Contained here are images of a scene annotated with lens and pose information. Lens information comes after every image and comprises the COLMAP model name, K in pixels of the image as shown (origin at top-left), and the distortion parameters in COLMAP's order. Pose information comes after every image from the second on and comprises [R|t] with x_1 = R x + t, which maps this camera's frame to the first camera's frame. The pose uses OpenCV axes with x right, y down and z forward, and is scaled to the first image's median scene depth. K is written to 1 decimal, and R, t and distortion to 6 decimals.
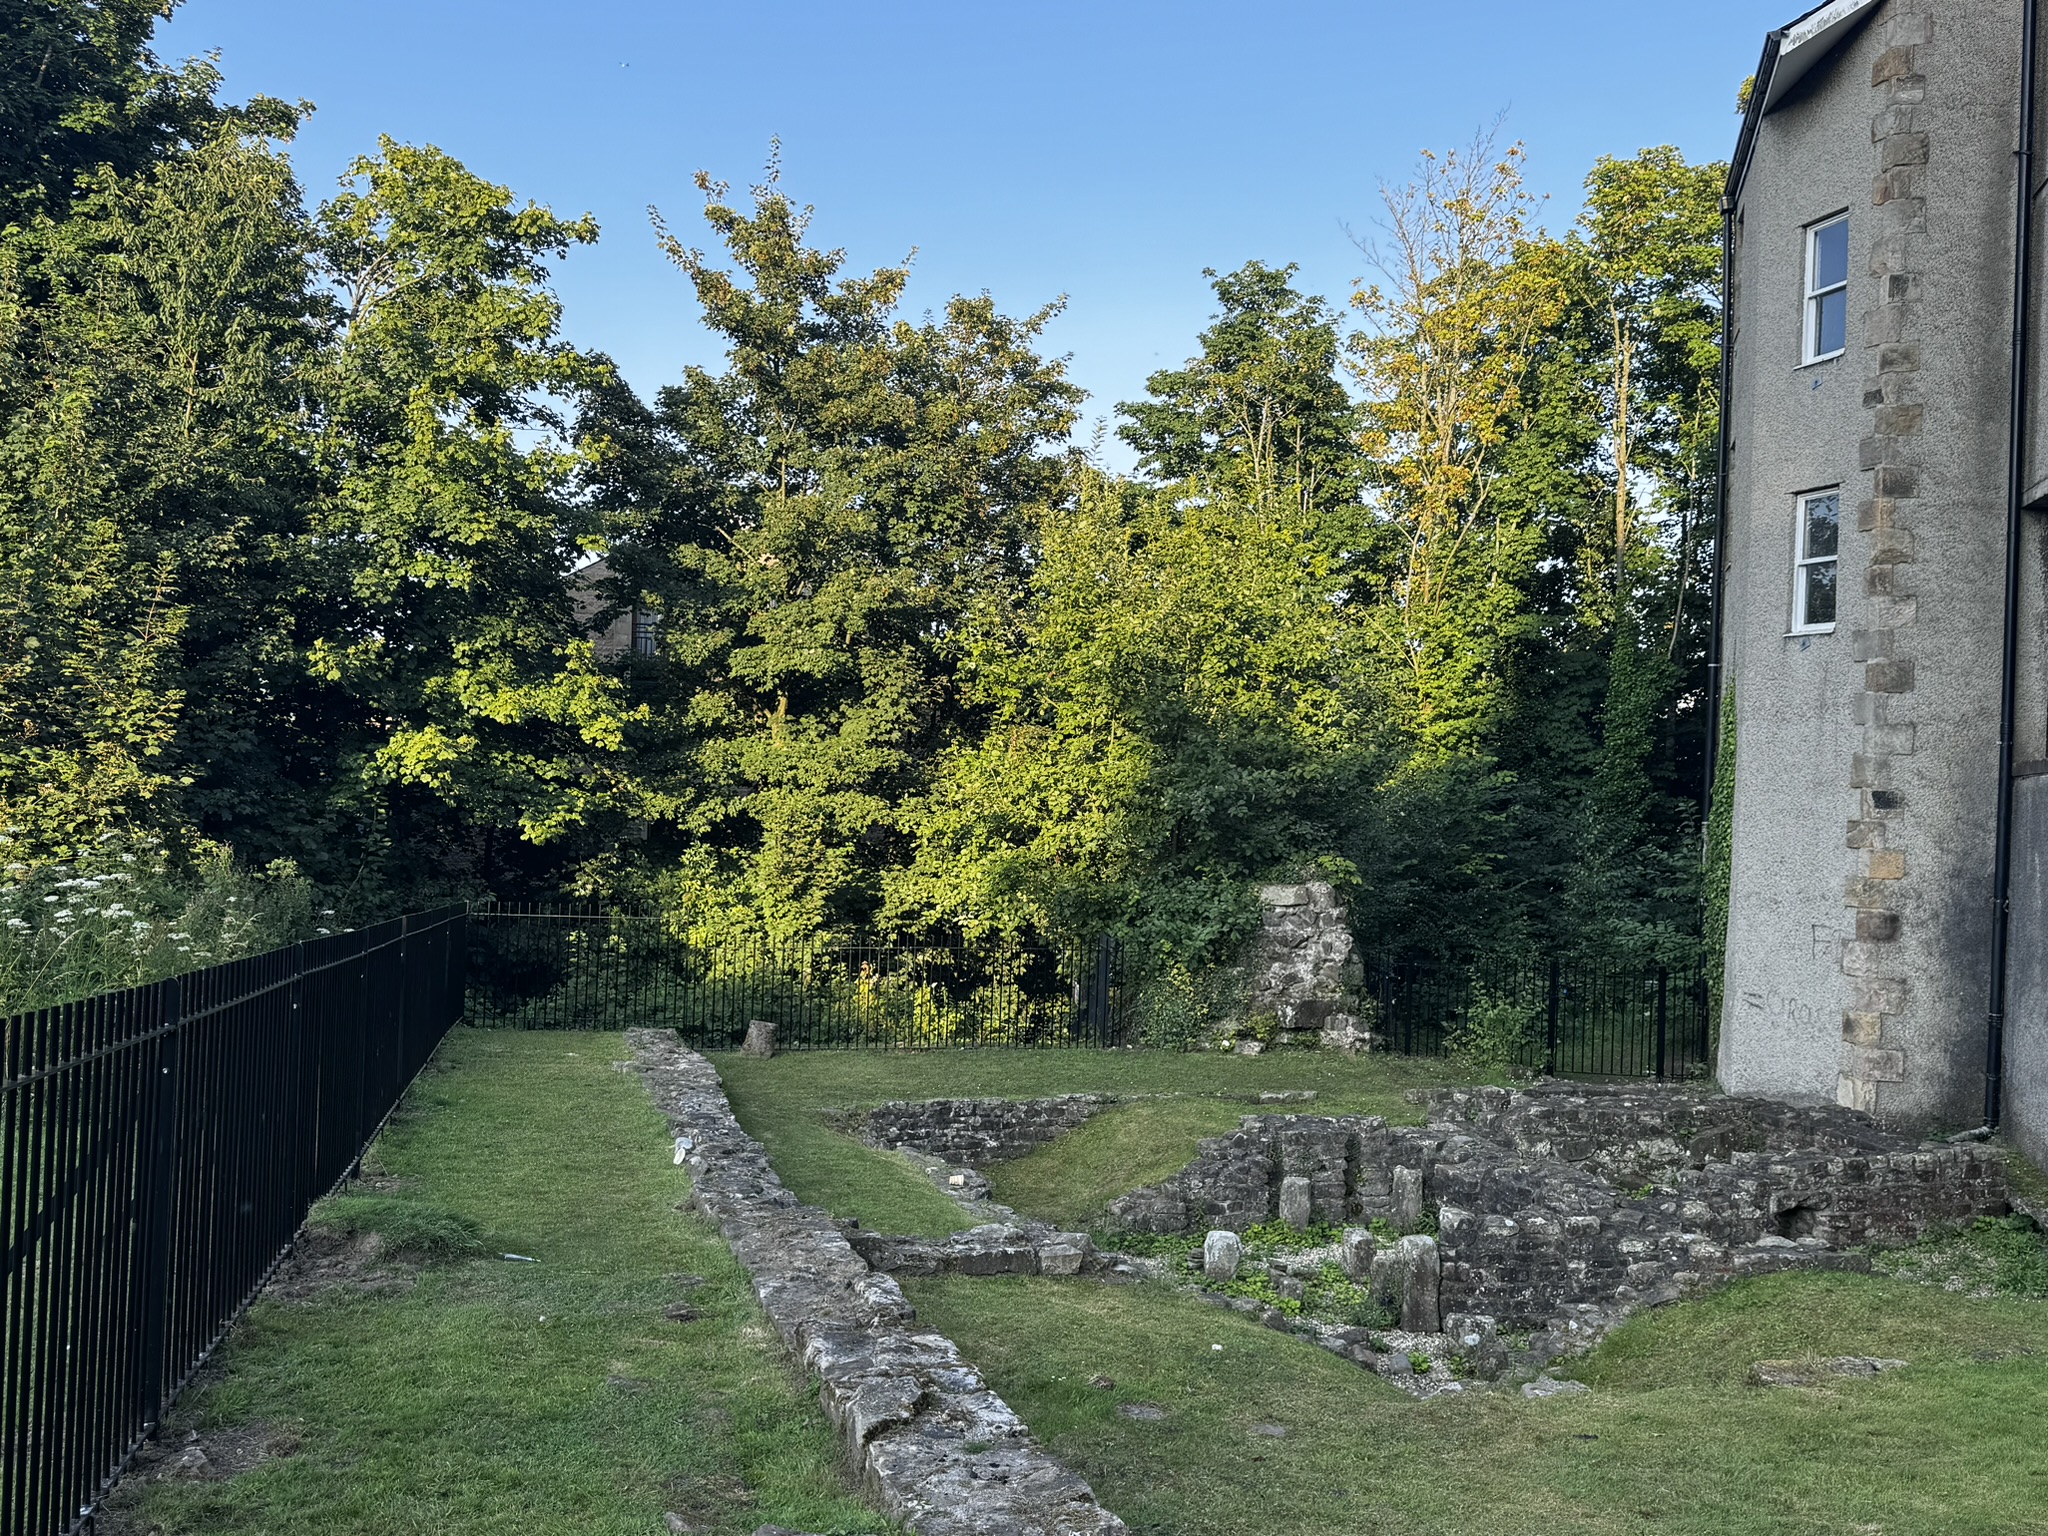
lens RADIAL K [[1763.0, 0, 1018.2], [0, 1763.0, 770.5], [0, 0, 1]] dist [0.220048, -0.498857]
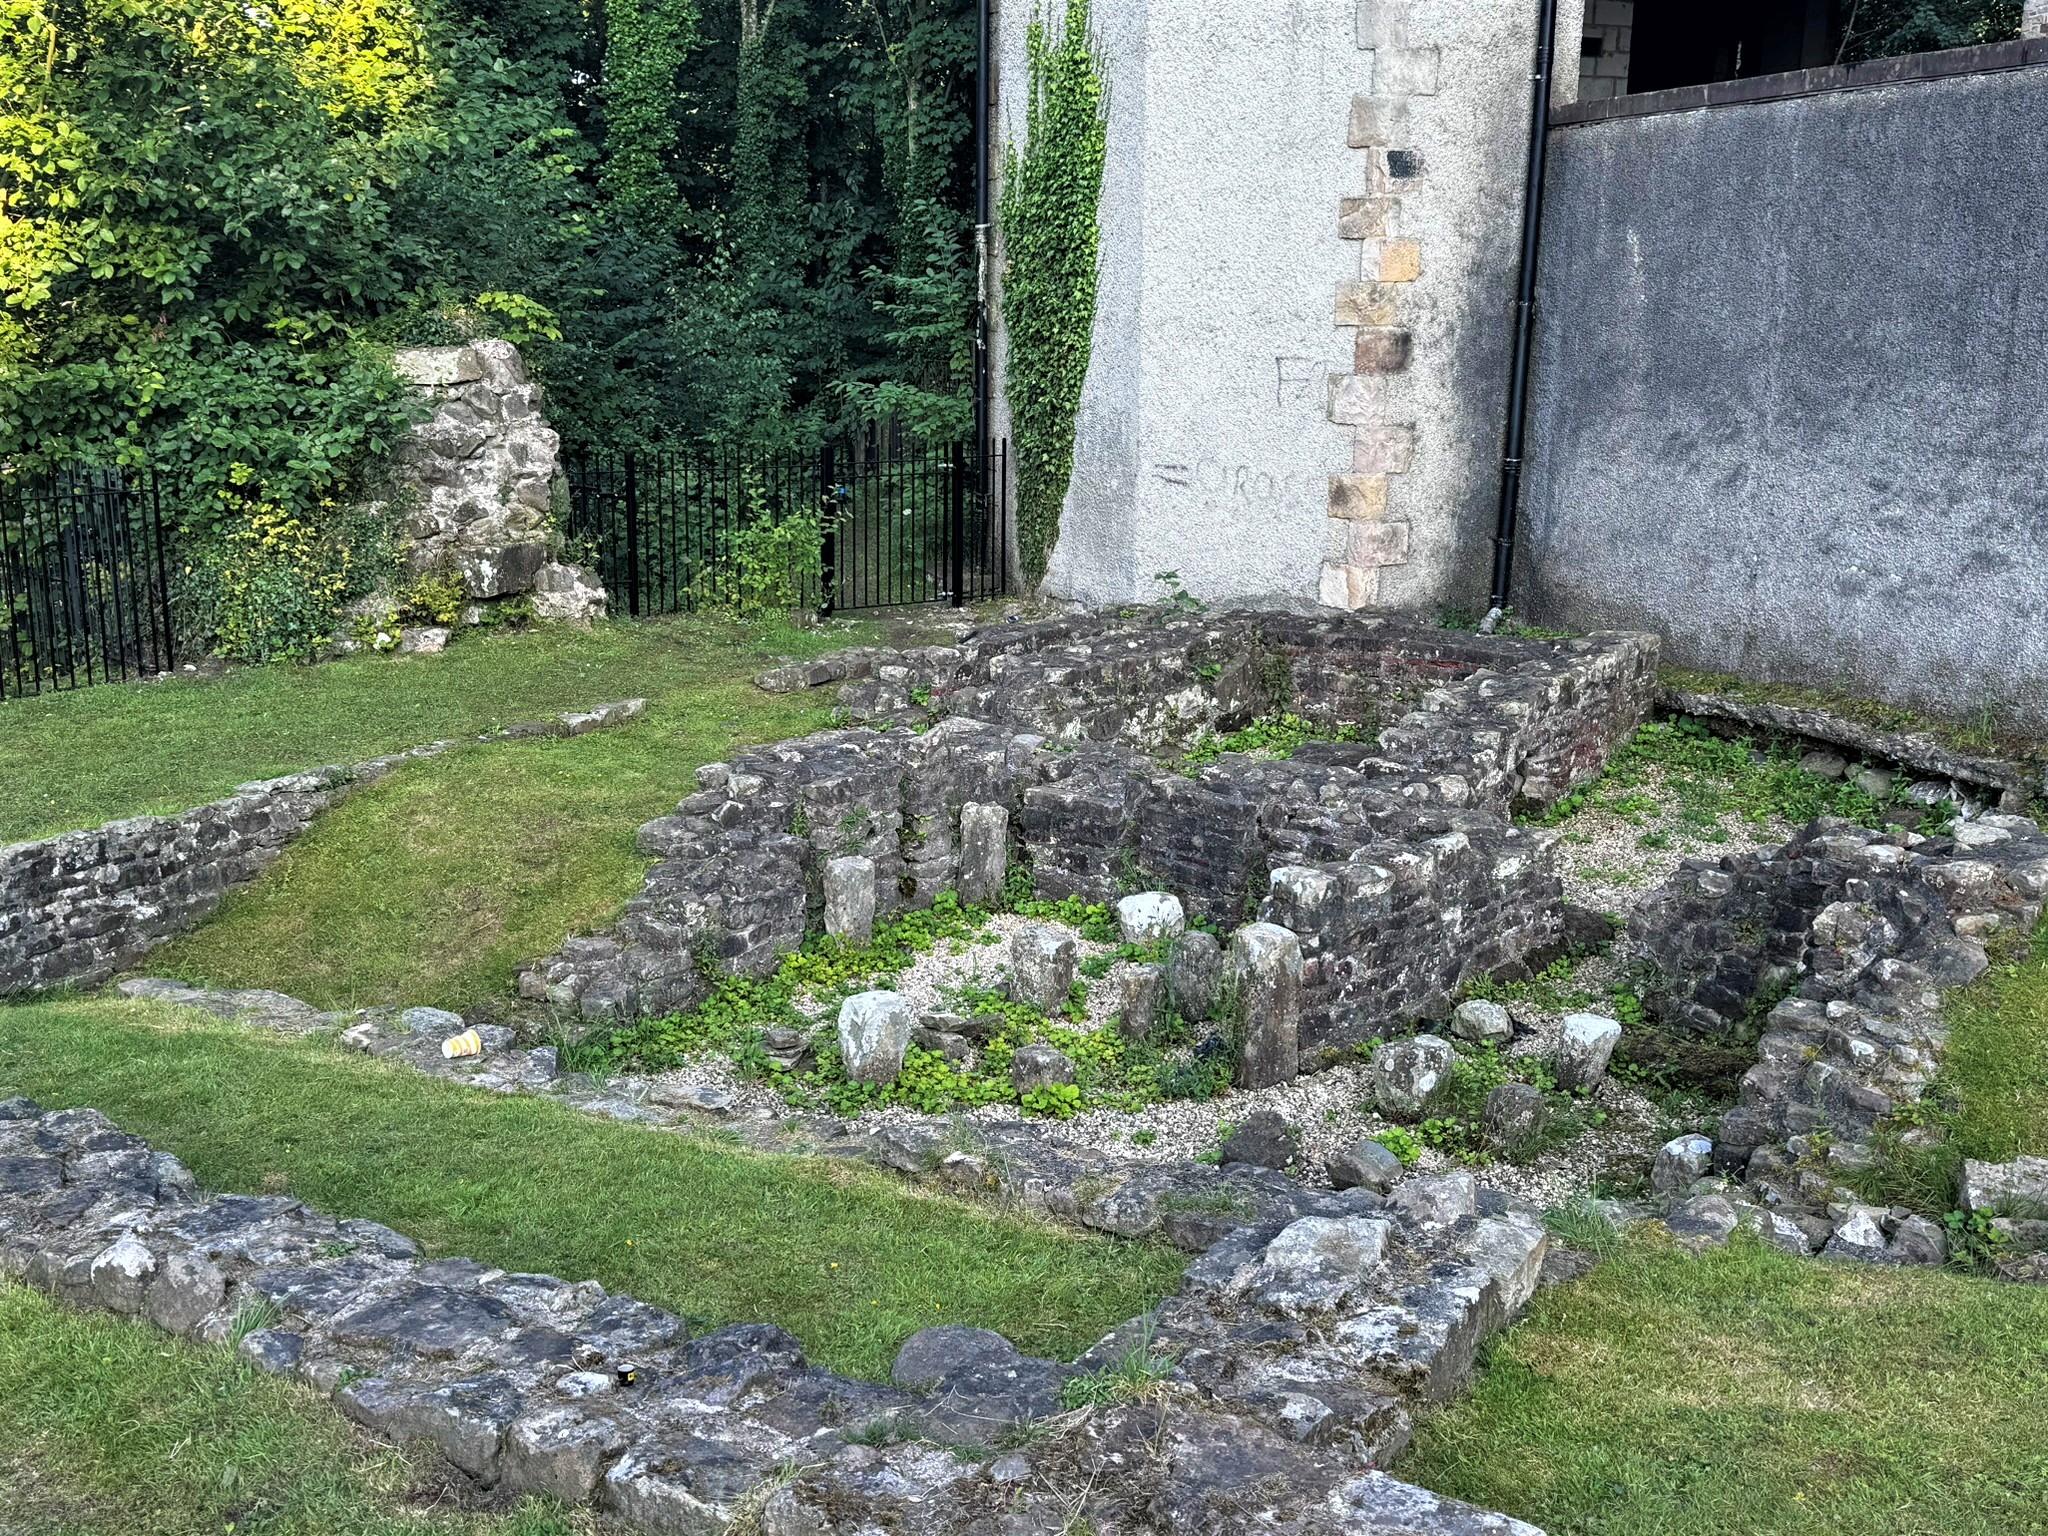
lens RADIAL K [[2107.6, 0, 1040.7], [0, 2107.6, 776.4], [0, 0, 1]] dist [0.215841, -0.478249]
pose [[0.768361, -0.175233, 0.615561, -0.145886], [0.015910, 0.966720, 0.255340, 0.025069], [-0.639819, -0.186400, 0.745578, 0.342077]]
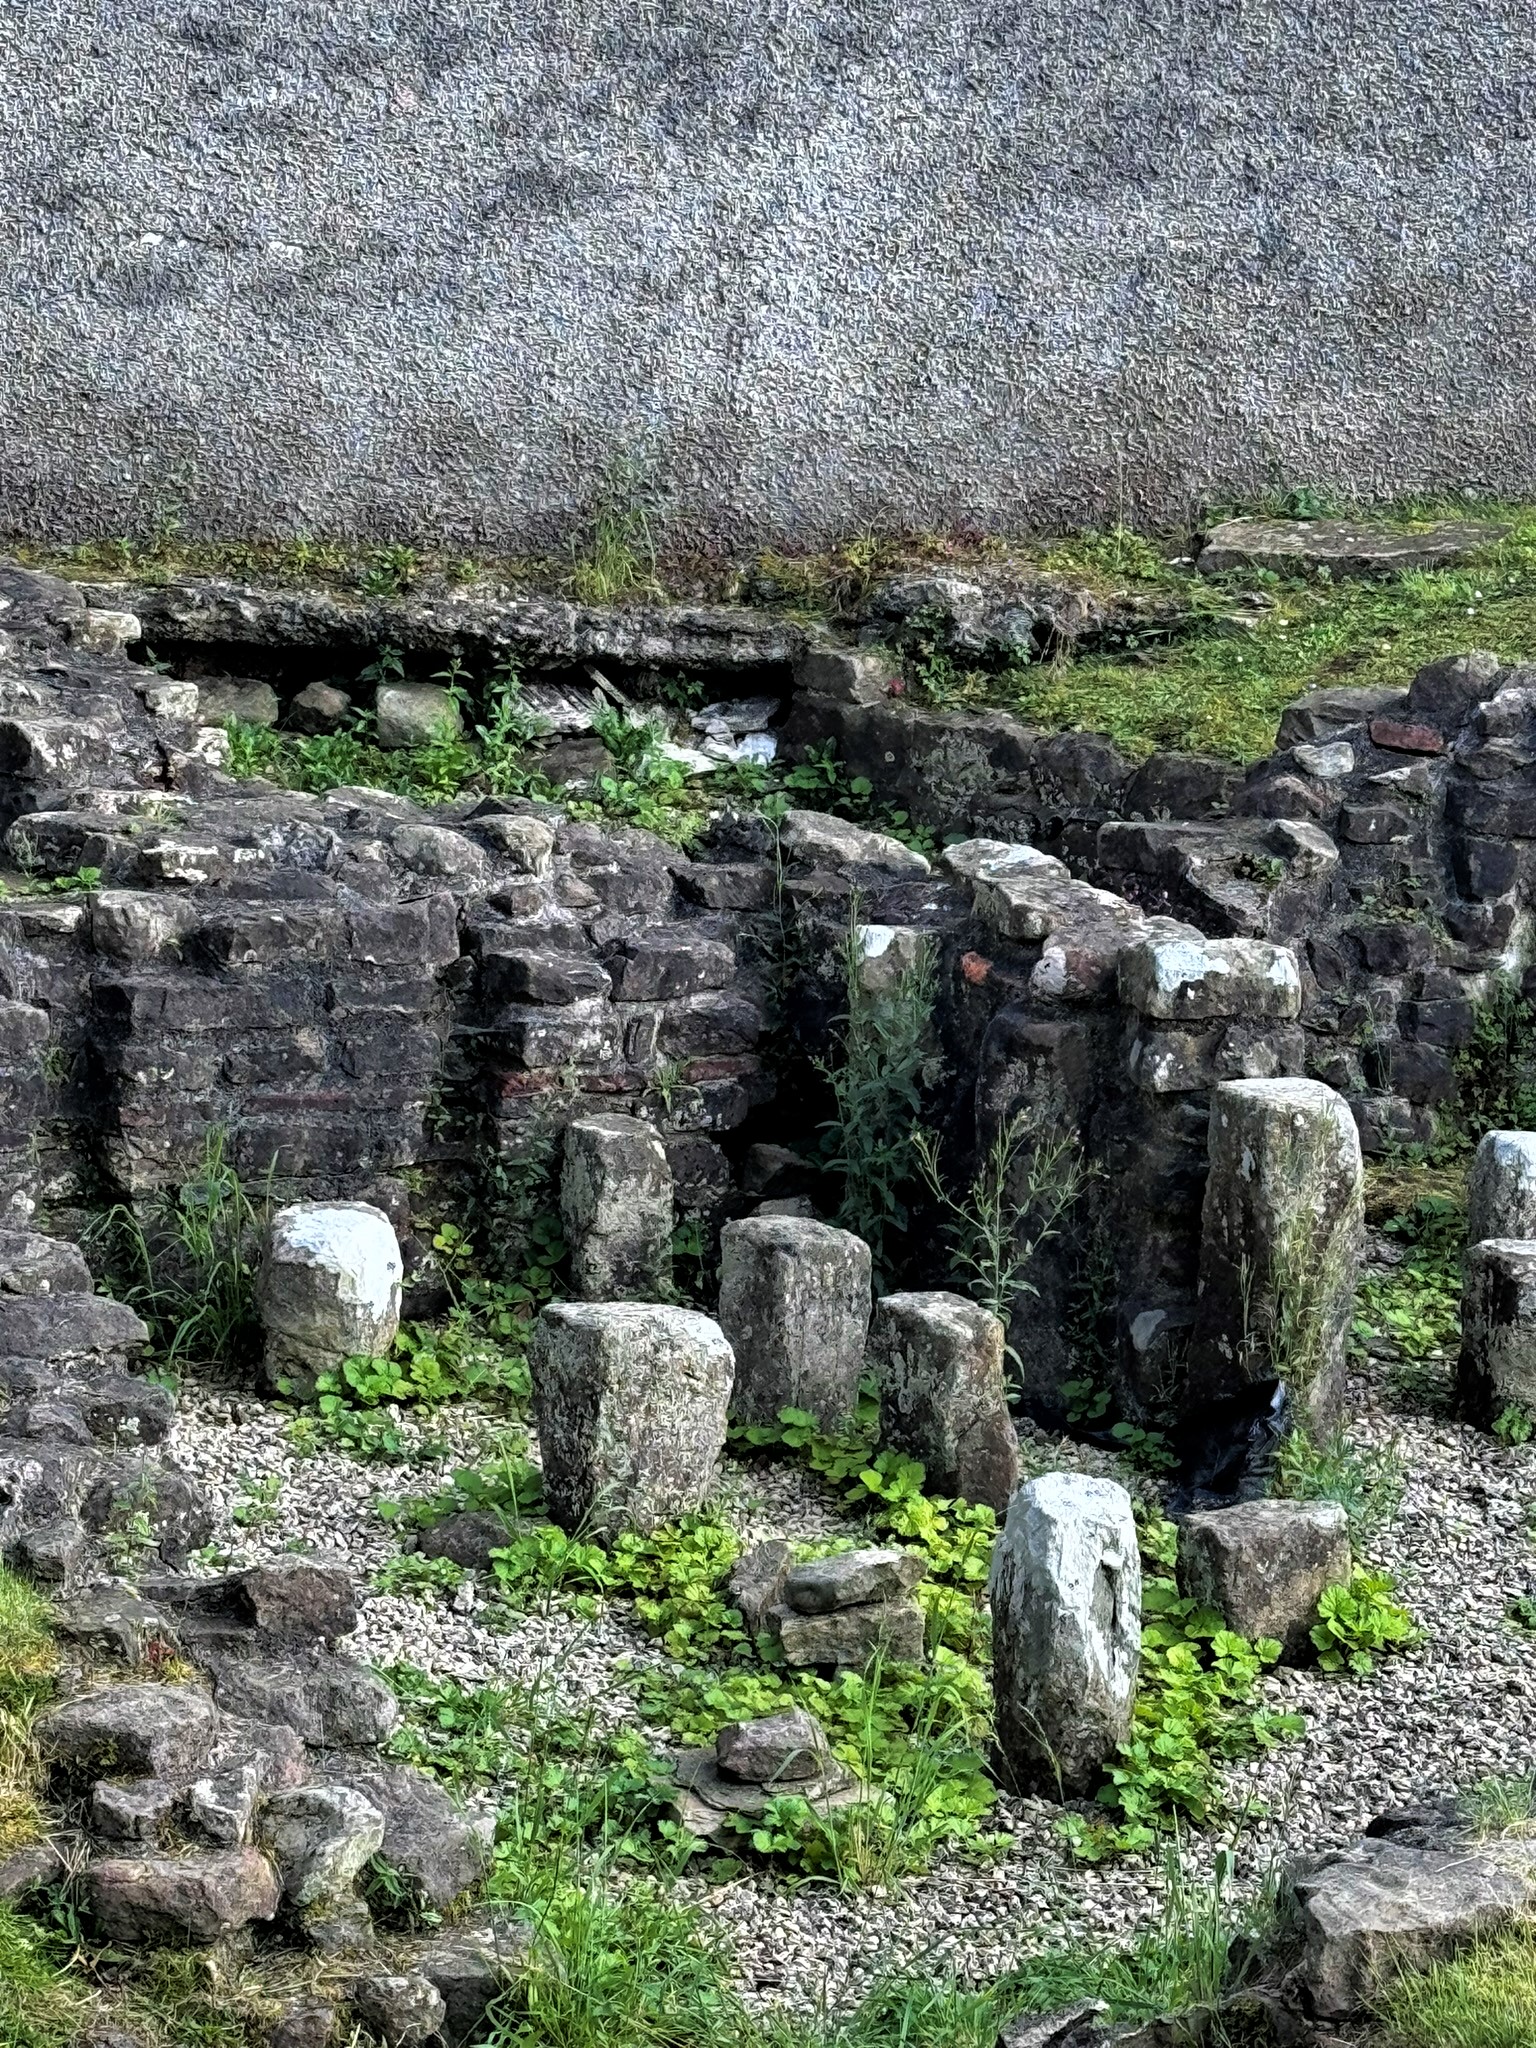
lens RADIAL K [[5812.9, 0, 768.0], [0, 5812.9, 1024.0], [0, 0, 1]] dist [0.102222, 1.675351]
pose [[-0.366511, -0.228478, 0.901924, -0.256877], [-0.063538, 0.973263, 0.220729, 0.057826], [-0.928242, 0.023593, -0.371229, 0.823871]]
